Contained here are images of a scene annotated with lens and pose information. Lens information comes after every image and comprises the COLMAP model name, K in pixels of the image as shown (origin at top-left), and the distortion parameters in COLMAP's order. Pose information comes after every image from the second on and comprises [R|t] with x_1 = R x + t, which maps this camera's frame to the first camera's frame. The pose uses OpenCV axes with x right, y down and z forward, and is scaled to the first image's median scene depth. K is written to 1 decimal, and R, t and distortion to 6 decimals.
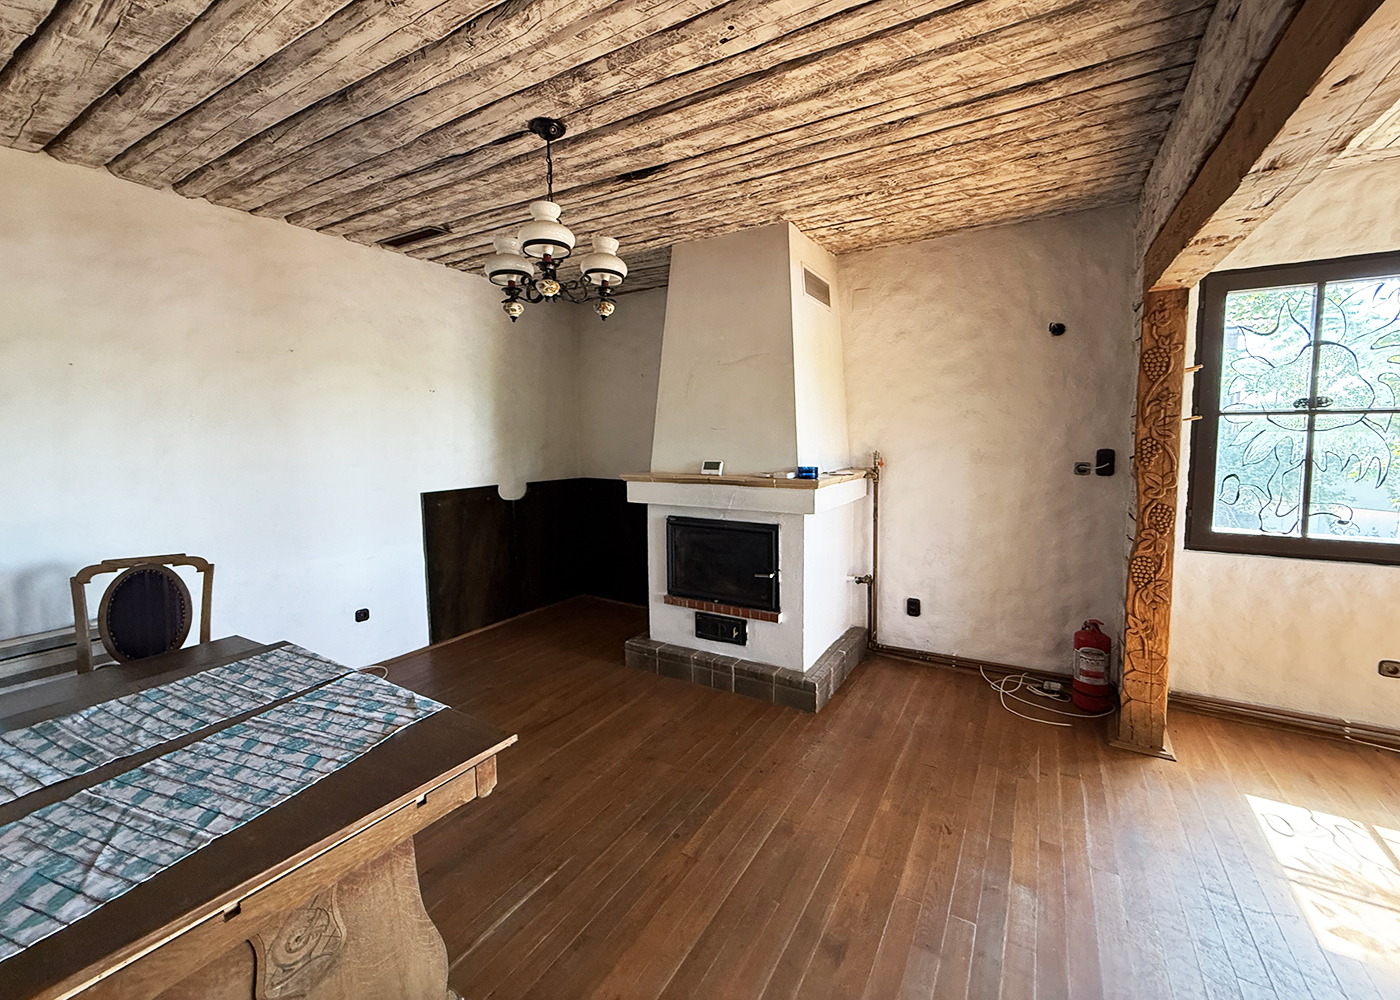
lens RADIAL K [[573.5, 0, 702.2], [0, 573.5, 470.8], [0, 0, 1]] dist [0.000660, 0.000066]
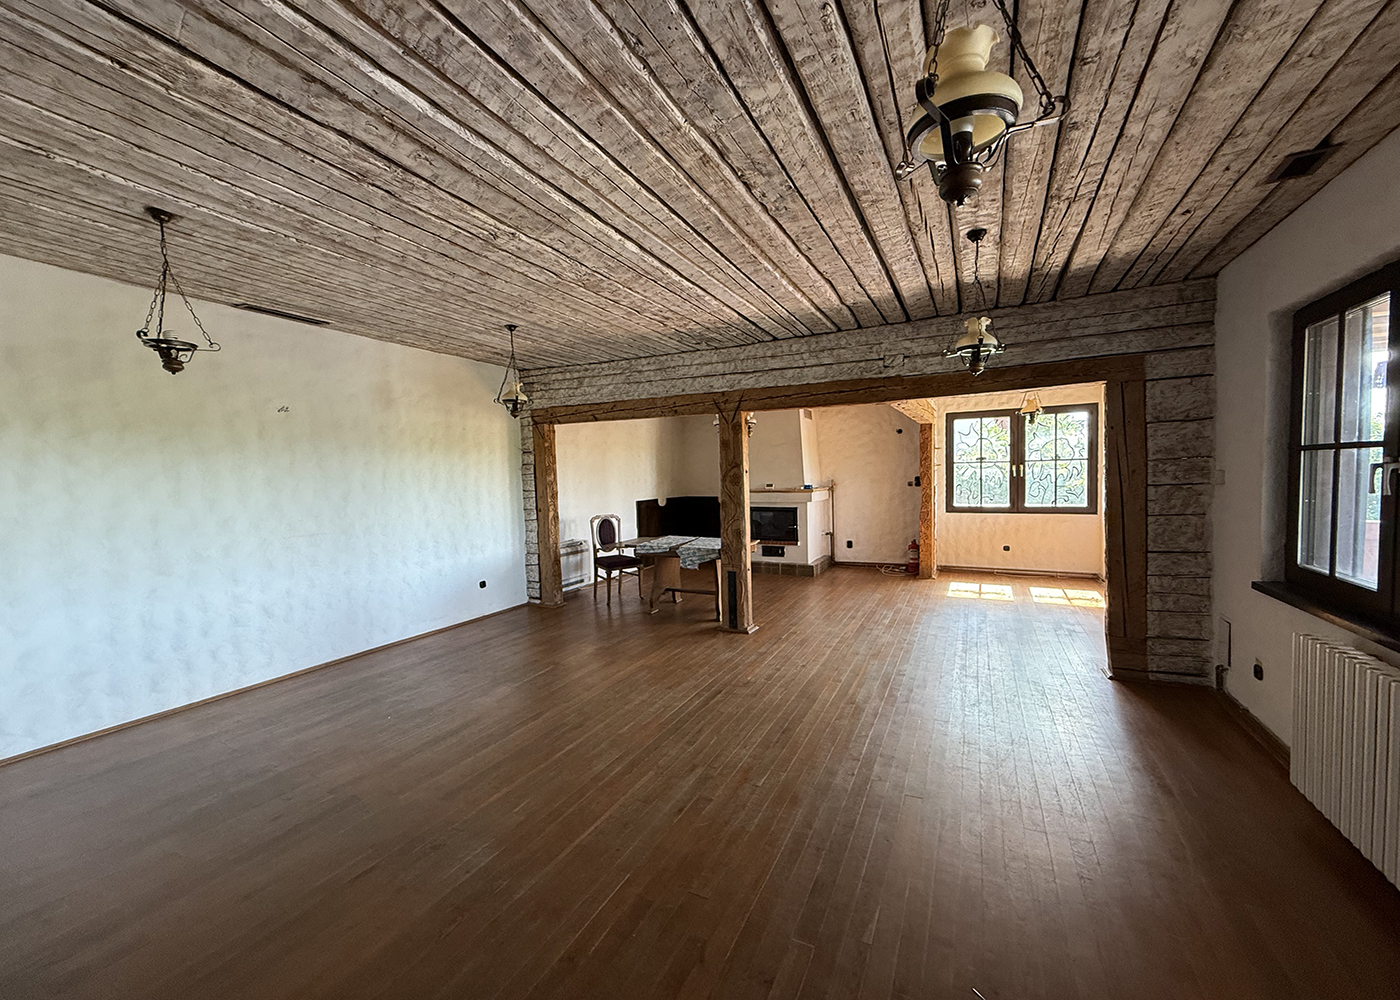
lens RADIAL K [[565.5, 0, 700.0], [0, 565.5, 500.0], [0, 0, 1]] dist [-0.000001, 0.000004]
pose [[0.996510, -0.018694, 0.081348, -0.498010], [0.020439, 0.999577, -0.020668, 0.101538], [-0.080927, 0.022259, 0.996471, -1.471656]]
